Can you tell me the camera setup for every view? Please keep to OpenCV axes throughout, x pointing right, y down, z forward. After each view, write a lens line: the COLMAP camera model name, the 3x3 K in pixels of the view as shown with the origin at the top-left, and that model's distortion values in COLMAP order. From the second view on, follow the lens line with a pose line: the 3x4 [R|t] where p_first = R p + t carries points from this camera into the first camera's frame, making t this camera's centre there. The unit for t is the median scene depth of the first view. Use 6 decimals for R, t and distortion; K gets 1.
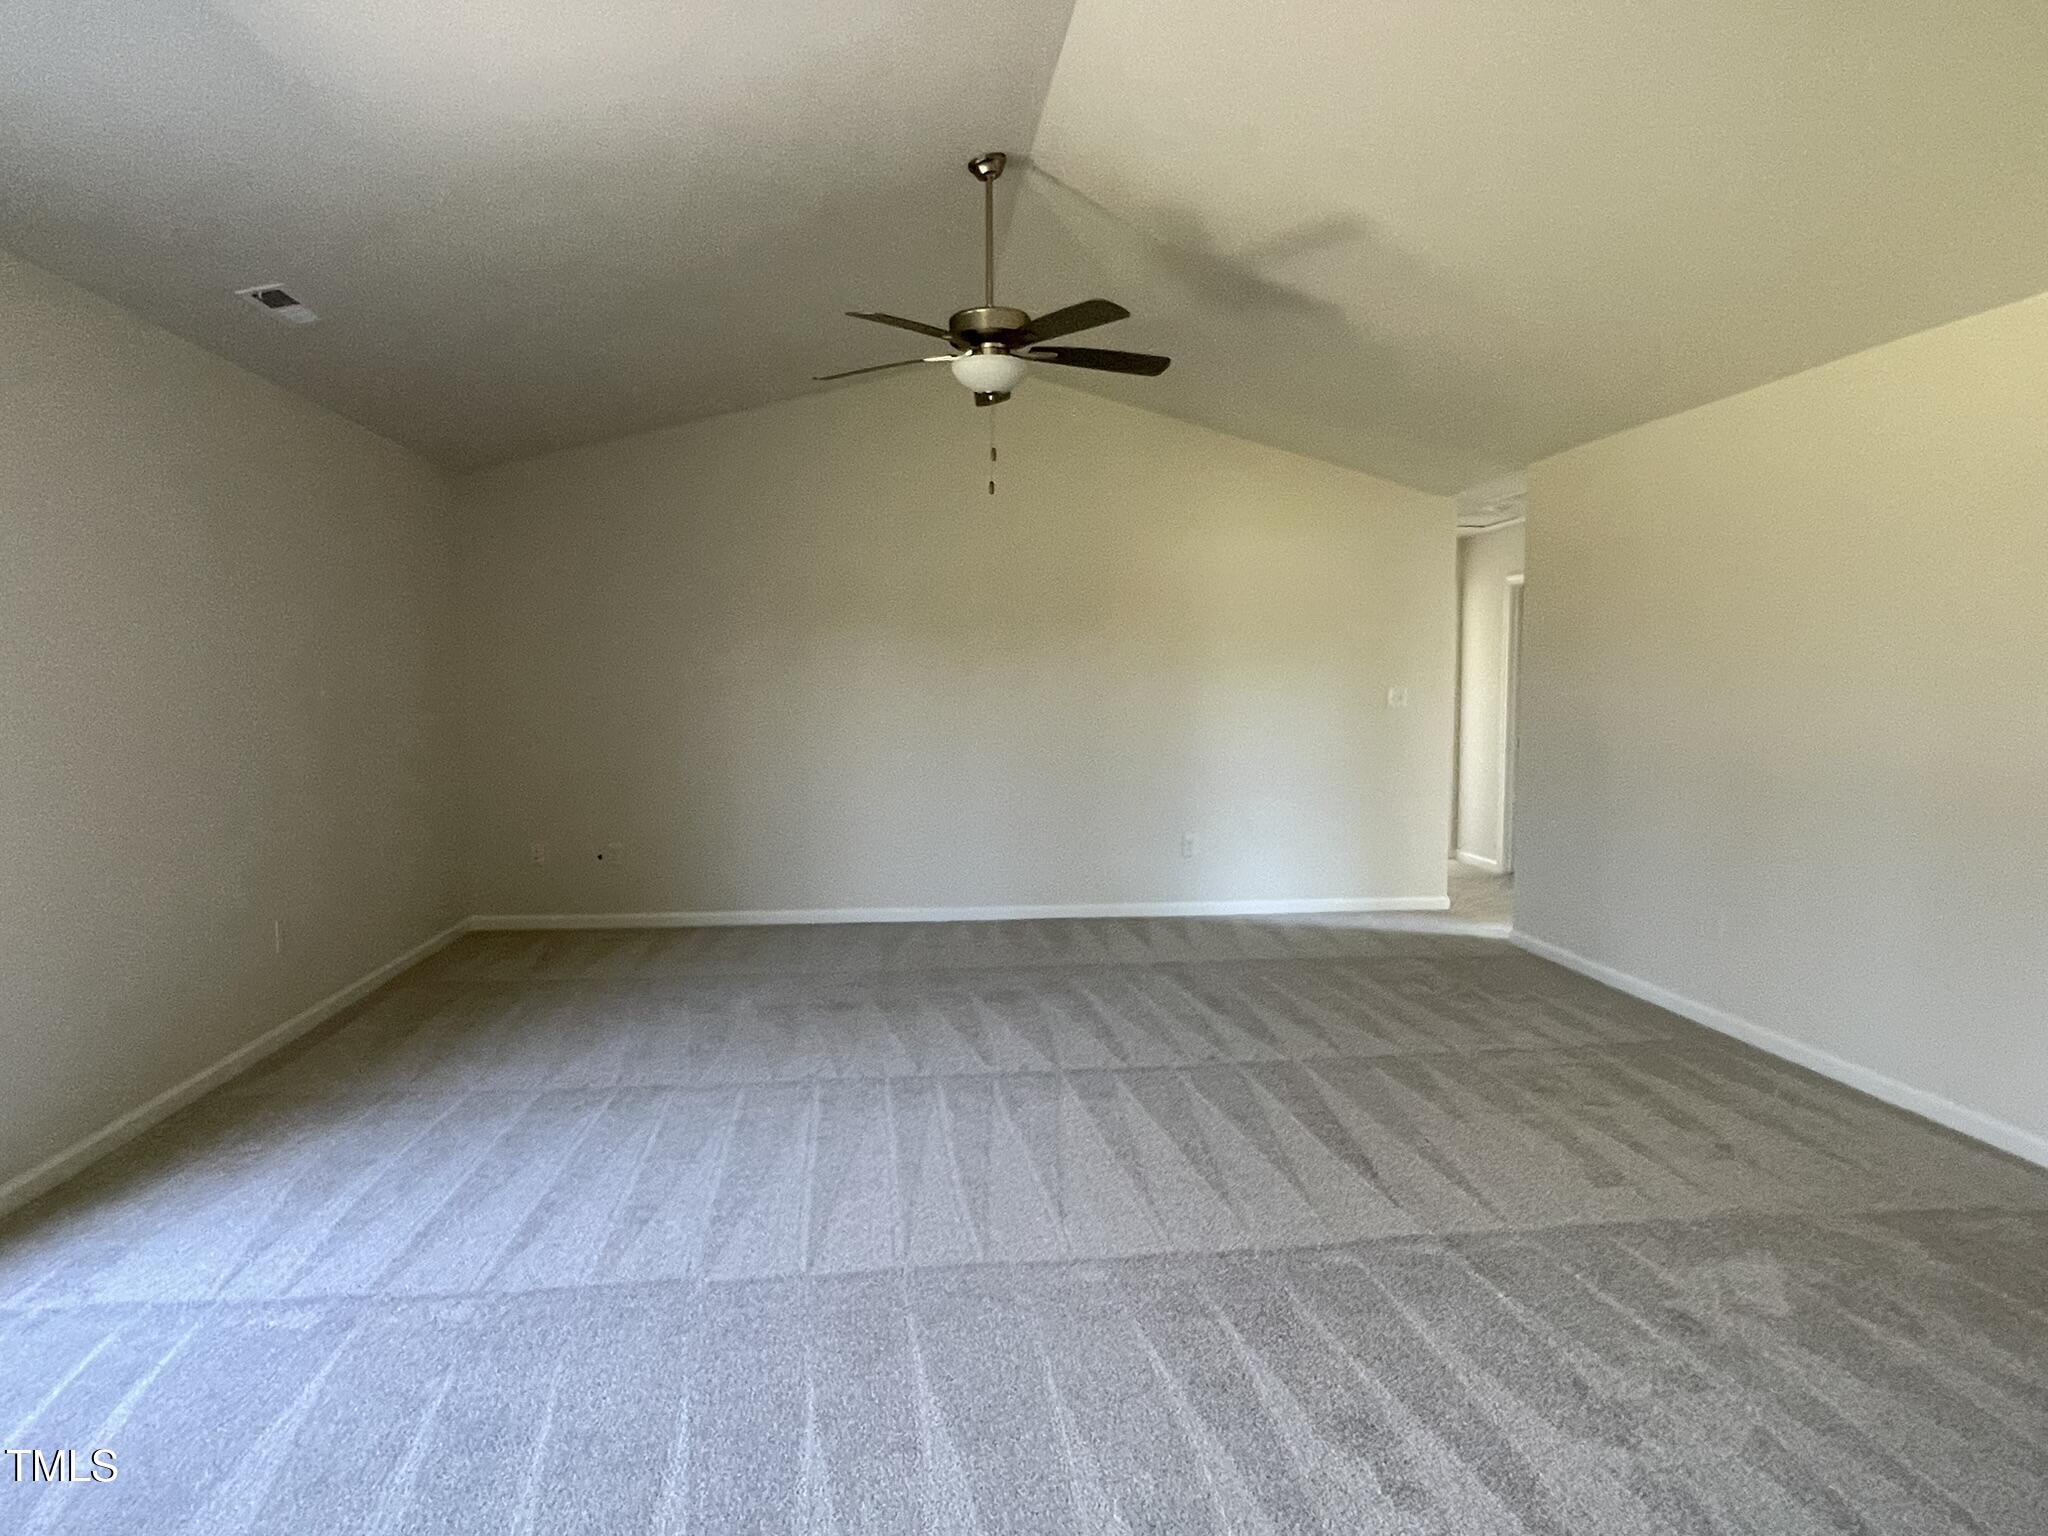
lens RADIAL K [[1188.1, 0, 1024.6], [0, 1188.1, 766.9], [0, 0, 1]] dist [0.000503, -0.001000]
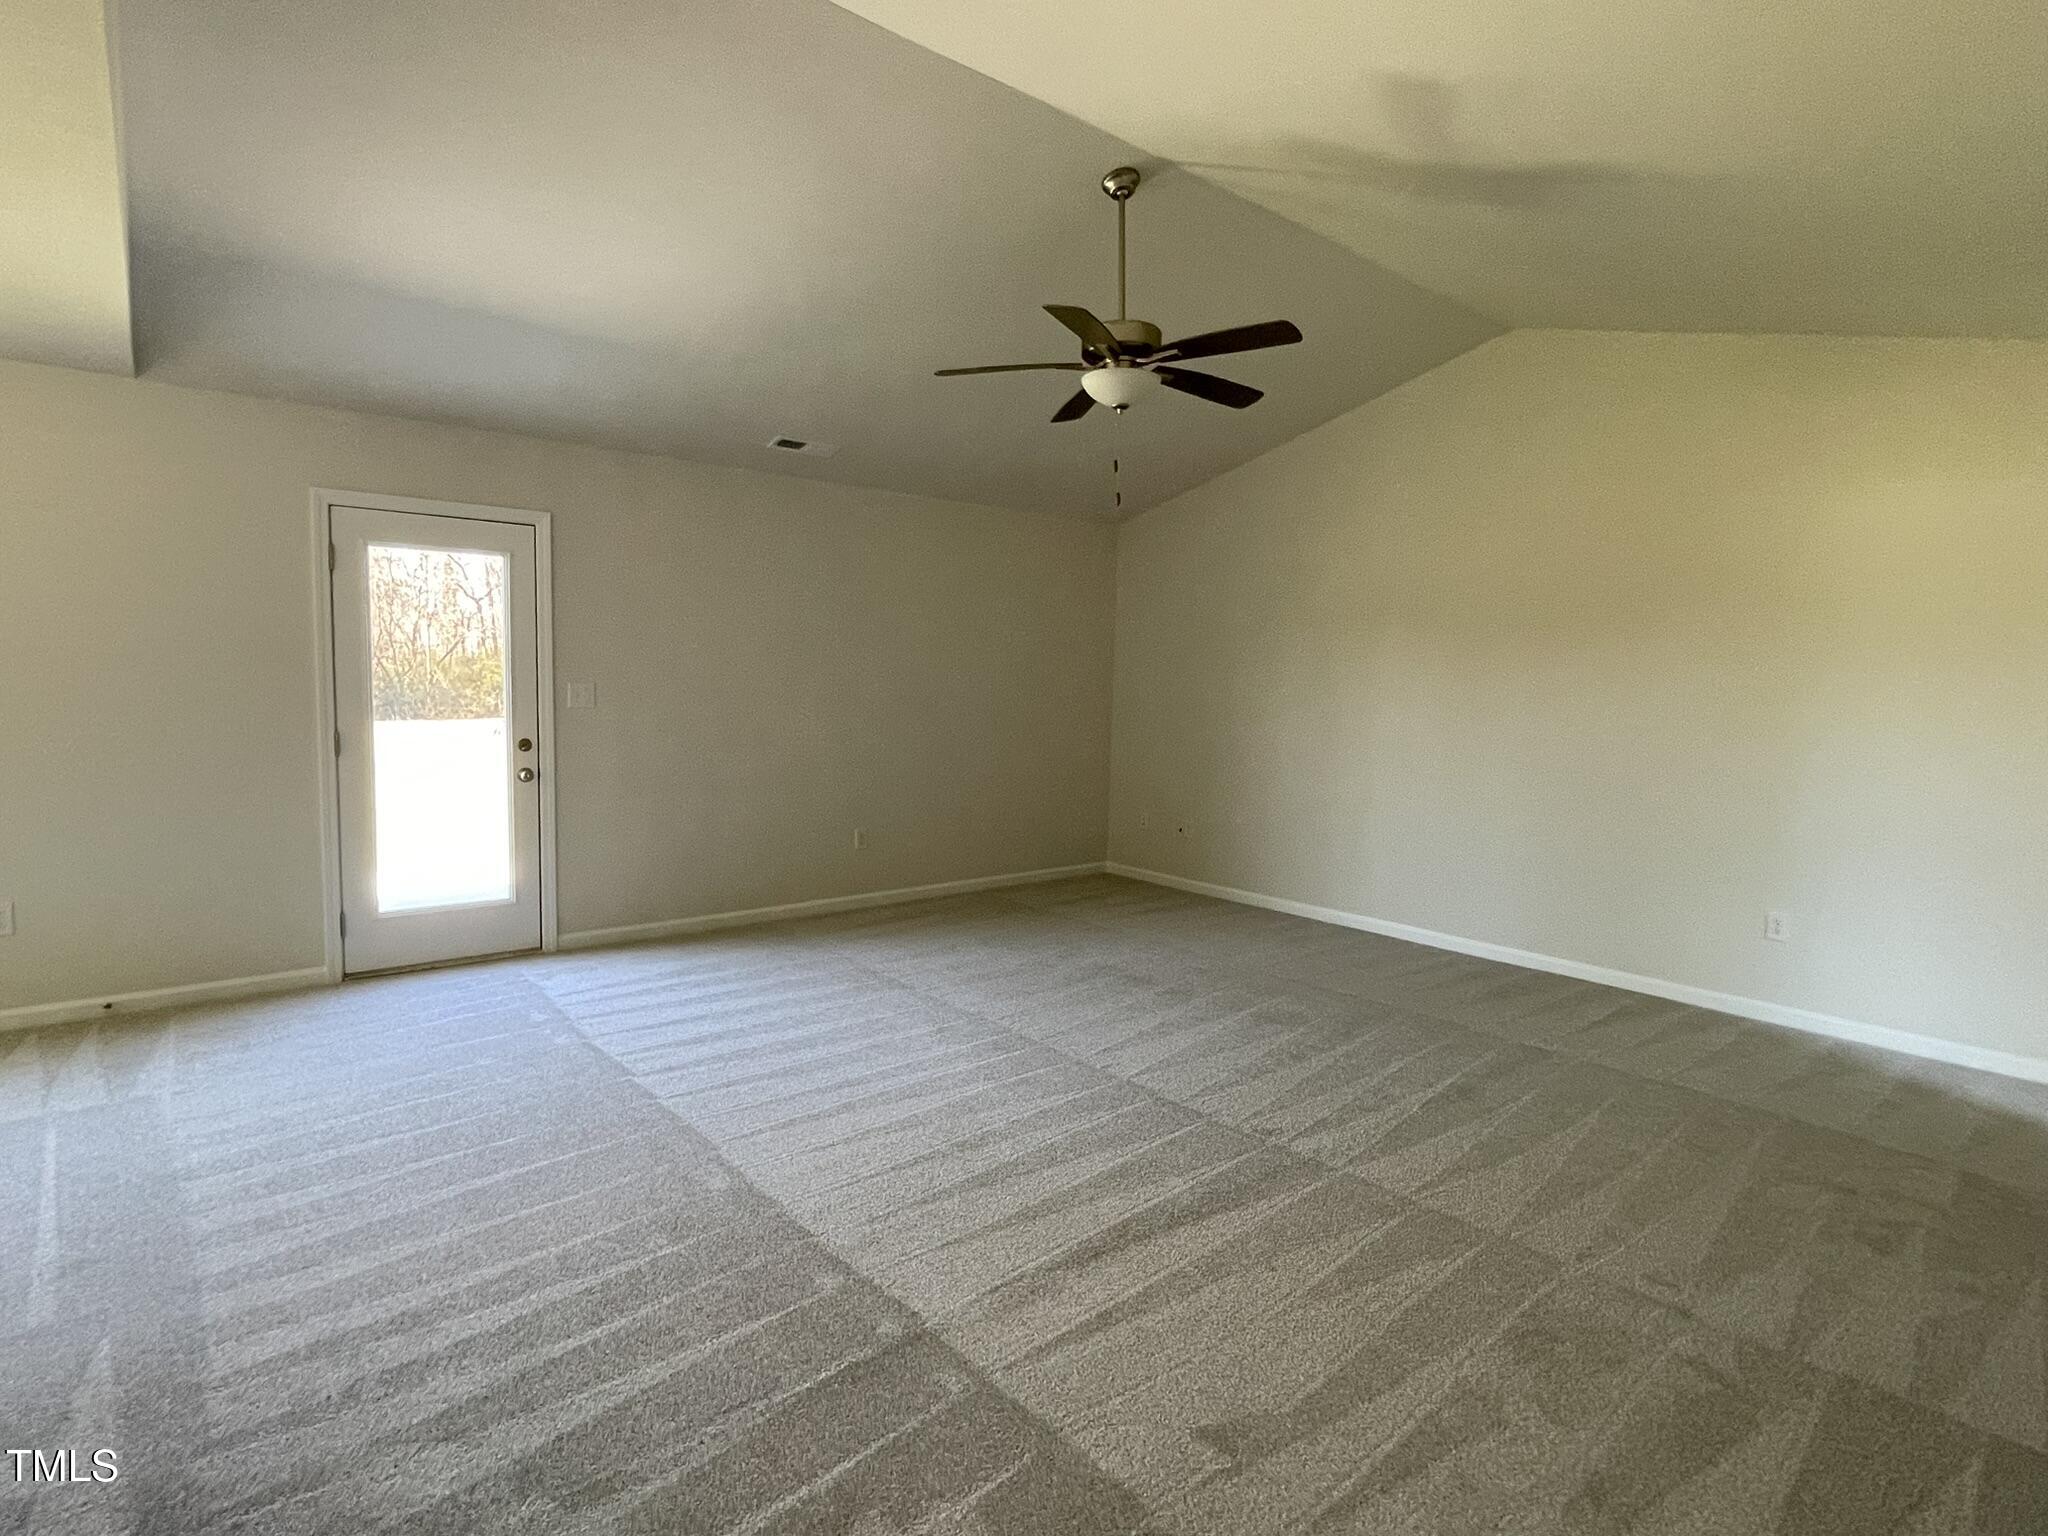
lens RADIAL K [[1065.7, 0, 1020.8], [0, 1065.7, 766.5], [0, 0, 1]] dist [0.002770, -0.000562]
pose [[0.535077, 0.084695, -0.840547, 0.739855], [-0.079529, 0.995593, 0.049691, -0.044702], [0.841052, 0.040260, 0.539455, 0.453482]]
